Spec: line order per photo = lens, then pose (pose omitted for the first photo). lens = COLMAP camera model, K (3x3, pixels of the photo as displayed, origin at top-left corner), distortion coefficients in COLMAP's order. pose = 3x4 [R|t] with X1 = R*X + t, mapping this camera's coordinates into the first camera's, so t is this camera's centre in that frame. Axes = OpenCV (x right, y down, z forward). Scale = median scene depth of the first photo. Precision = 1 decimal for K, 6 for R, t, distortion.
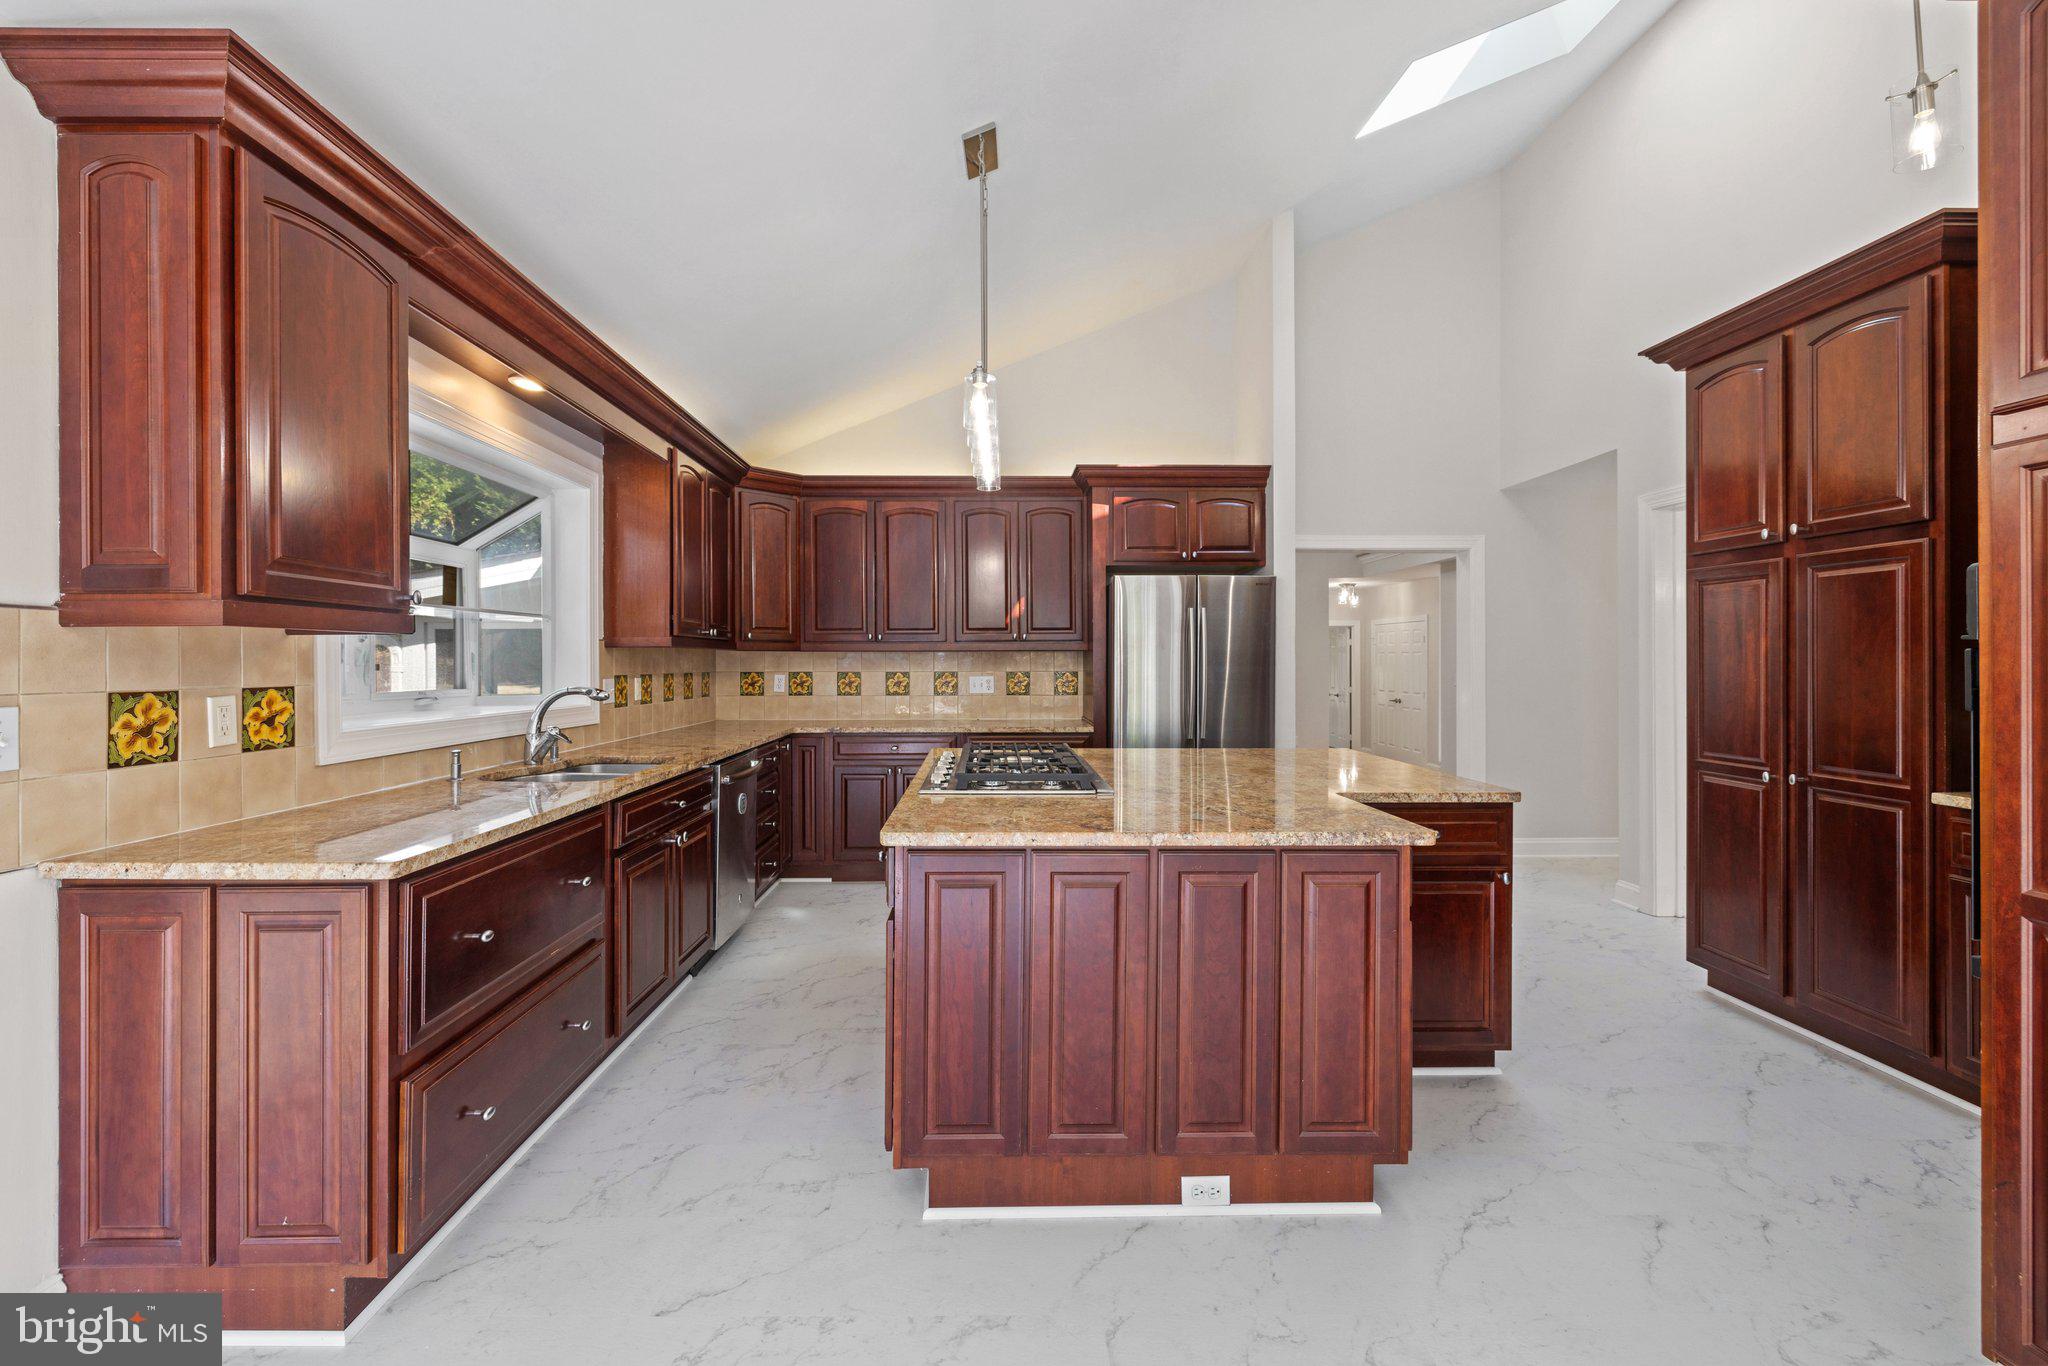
lens RADIAL K [[873.6, 0, 1010.6], [0, 873.6, 663.0], [0, 0, 1]] dist [-0.001228, 0.000450]
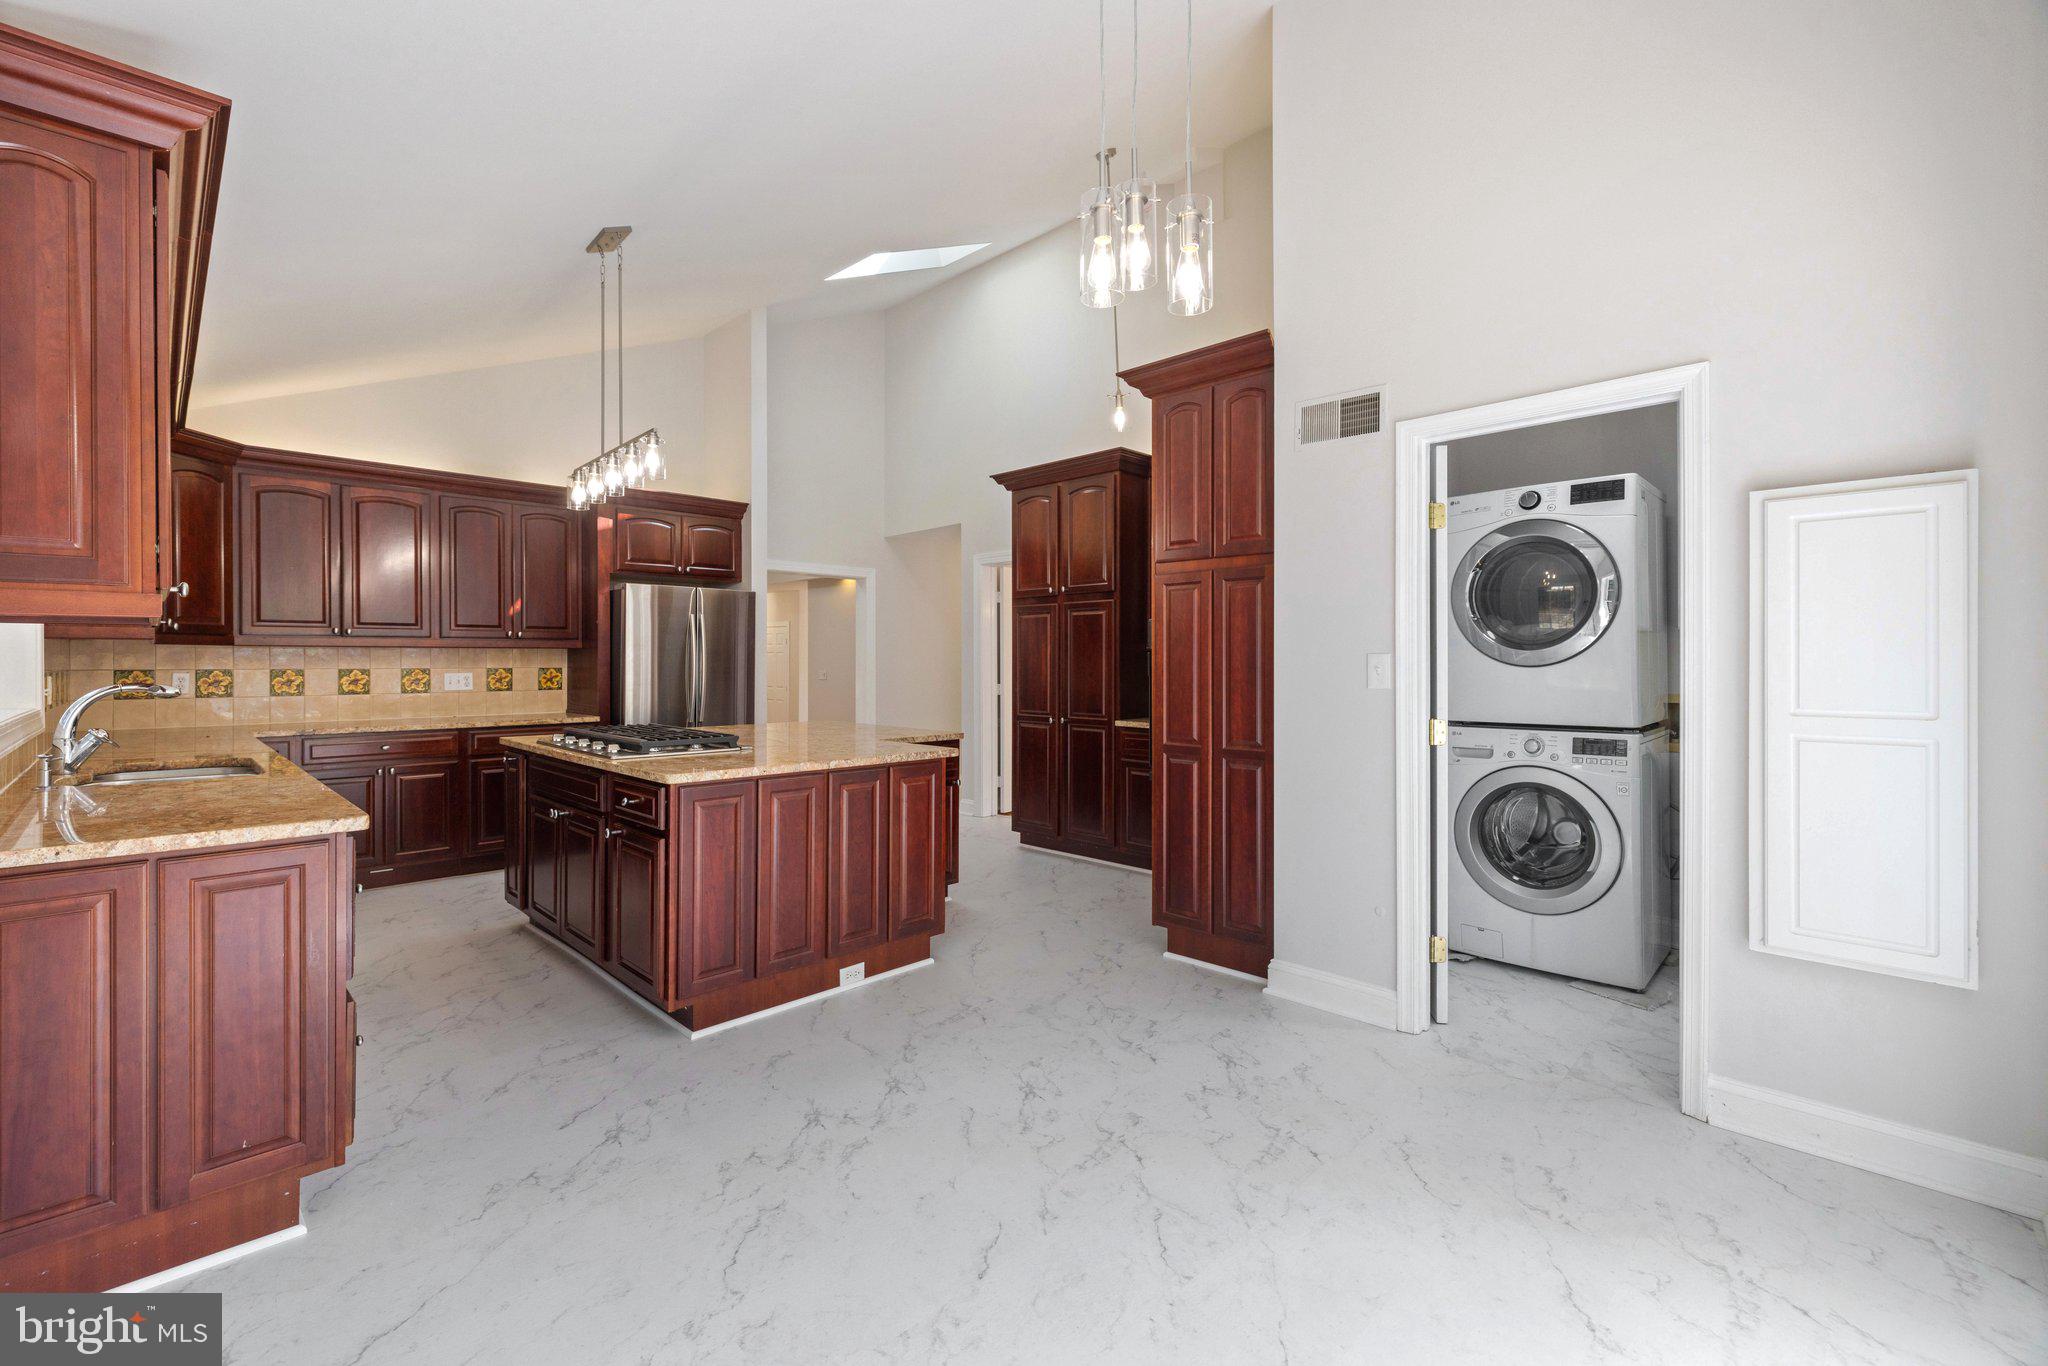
lens RADIAL K [[873.6, 0, 1030.4], [0, 873.6, 670.1], [0, 0, 1]] dist [-0.001228, 0.000450]
pose [[0.702878, -0.006457, 0.711282, -0.487407], [0.000742, 0.999965, 0.008344, 0.007177], [-0.711311, -0.005336, 0.702858, -0.277879]]
